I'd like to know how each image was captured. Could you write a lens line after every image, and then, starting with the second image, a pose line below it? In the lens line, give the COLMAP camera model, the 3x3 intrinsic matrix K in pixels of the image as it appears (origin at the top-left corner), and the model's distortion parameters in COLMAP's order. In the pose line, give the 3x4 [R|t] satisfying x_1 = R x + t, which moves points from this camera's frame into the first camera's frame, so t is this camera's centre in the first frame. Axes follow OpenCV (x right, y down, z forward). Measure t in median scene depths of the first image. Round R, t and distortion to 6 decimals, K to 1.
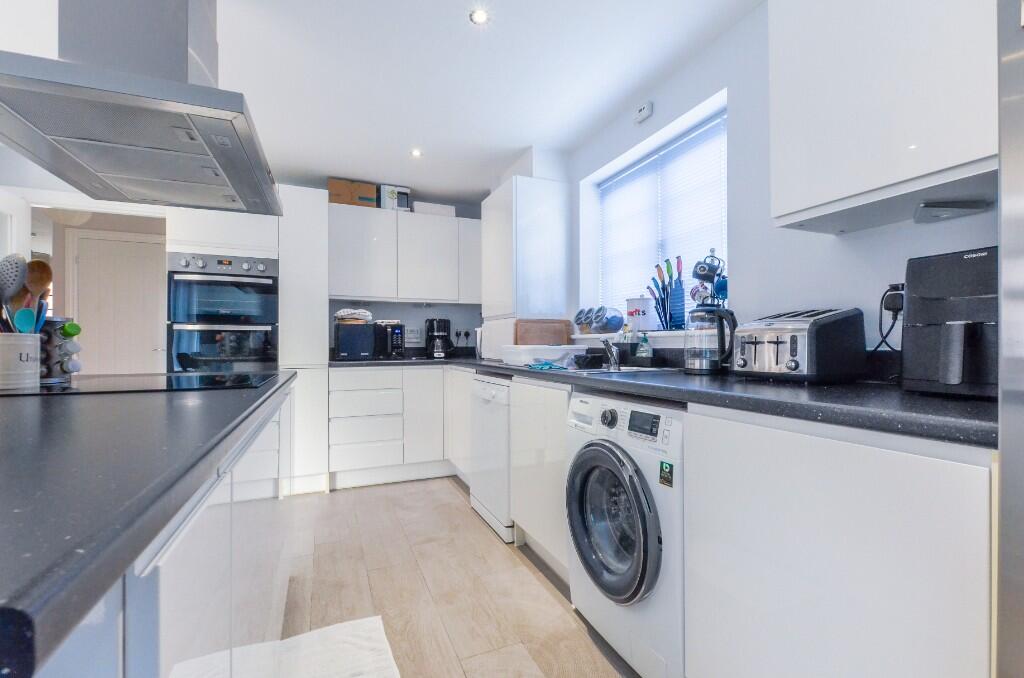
lens RADIAL K [[450.0, 0, 518.6], [0, 450.0, 342.8], [0, 0, 1]] dist [0.002859, -0.000729]
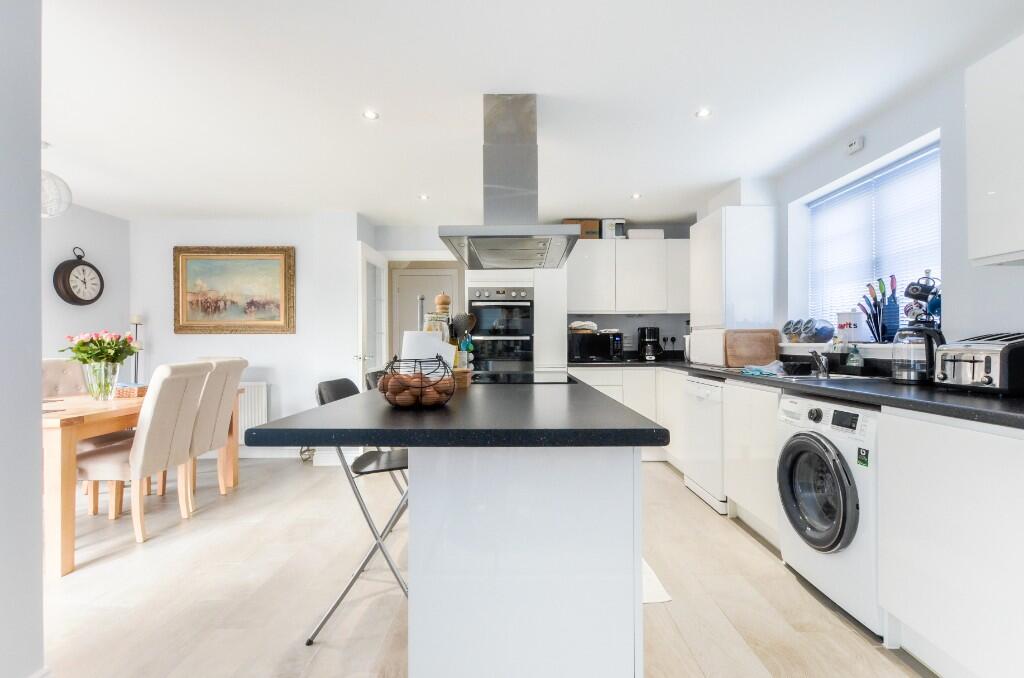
lens RADIAL K [[450.0, 0, 521.0], [0, 450.0, 340.2], [0, 0, 1]] dist [0.002859, -0.000729]
pose [[0.921617, -0.001163, -0.388098, -0.050720], [0.001990, 0.999997, 0.001728, -0.035340], [0.388095, -0.002365, 0.921617, -0.349150]]
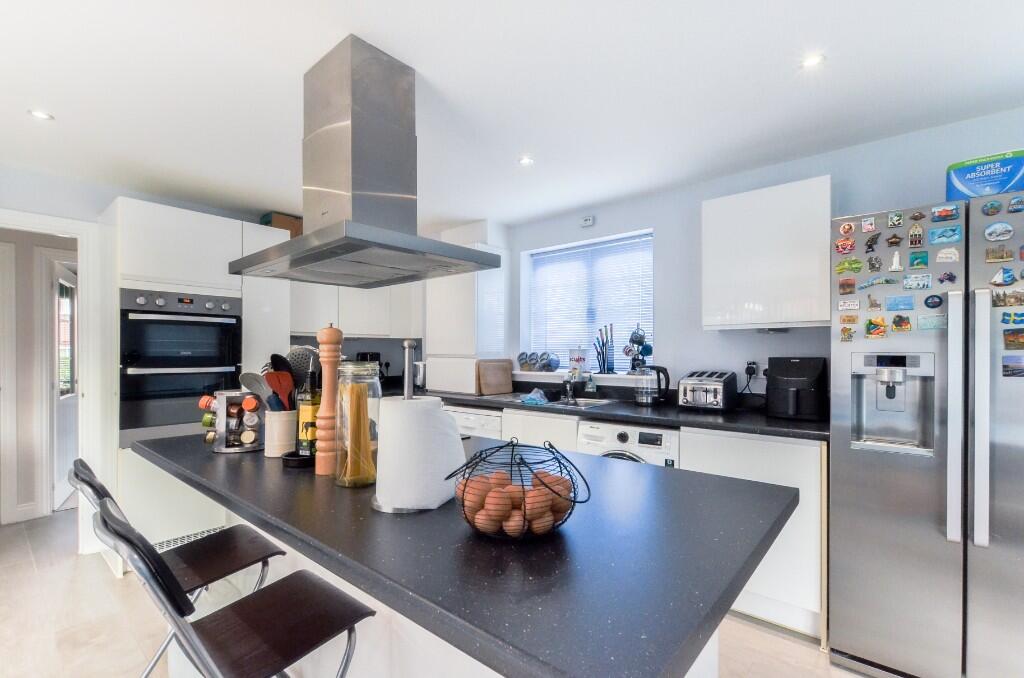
lens RADIAL K [[450.0, 0, 533.3], [0, 450.0, 348.7], [0, 0, 1]] dist [0.002859, -0.000729]
pose [[0.883582, 0.006759, 0.468229, -0.551248], [-0.005031, 0.999975, -0.004940, -0.094610], [-0.468250, 0.002010, 0.883594, -0.200683]]
